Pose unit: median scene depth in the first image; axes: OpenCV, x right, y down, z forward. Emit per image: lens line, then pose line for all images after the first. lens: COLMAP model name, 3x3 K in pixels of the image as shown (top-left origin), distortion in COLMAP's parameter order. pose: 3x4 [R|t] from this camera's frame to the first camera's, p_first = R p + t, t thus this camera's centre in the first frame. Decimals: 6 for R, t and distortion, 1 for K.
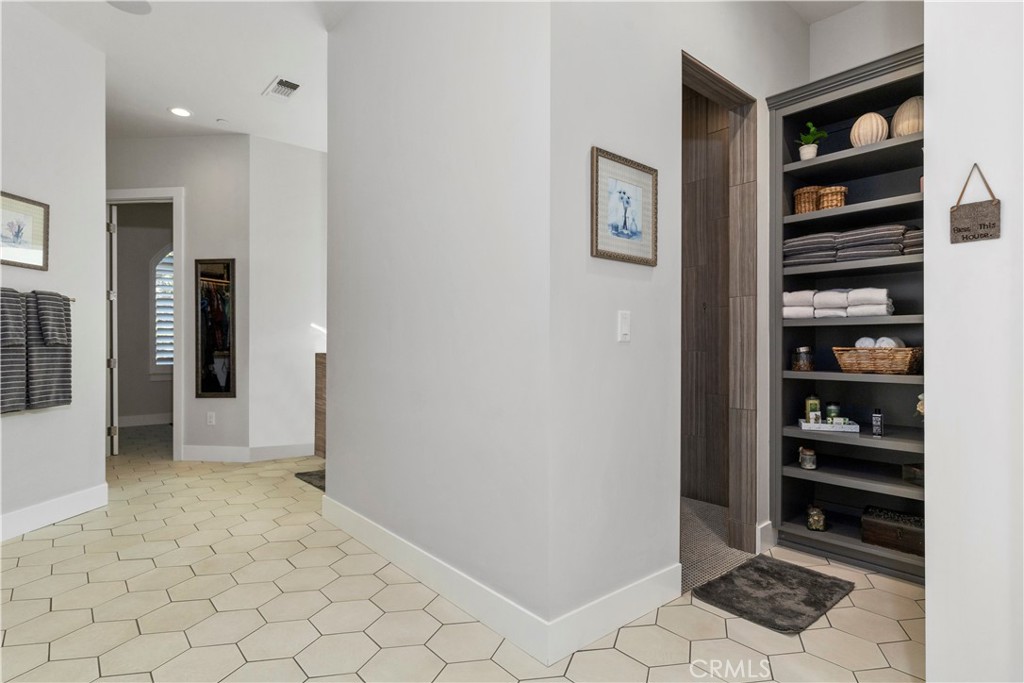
lens RADIAL K [[533.4, 0, 511.3], [0, 533.4, 343.7], [0, 0, 1]] dist [-0.006426, 0.000255]
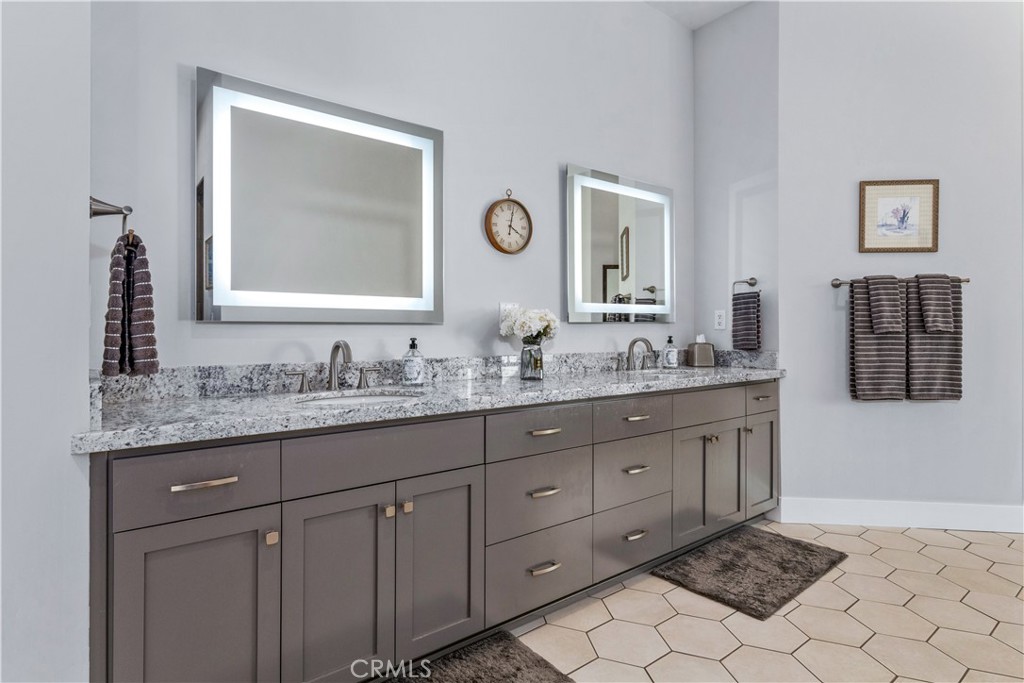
lens RADIAL K [[533.4, 0, 509.7], [0, 533.4, 328.6], [0, 0, 1]] dist [-0.006426, 0.000255]
pose [[-0.050364, -0.005097, -0.998718, 0.085362], [0.002496, 0.999983, -0.005229, -0.000963], [0.998728, -0.002756, -0.050351, 0.318751]]
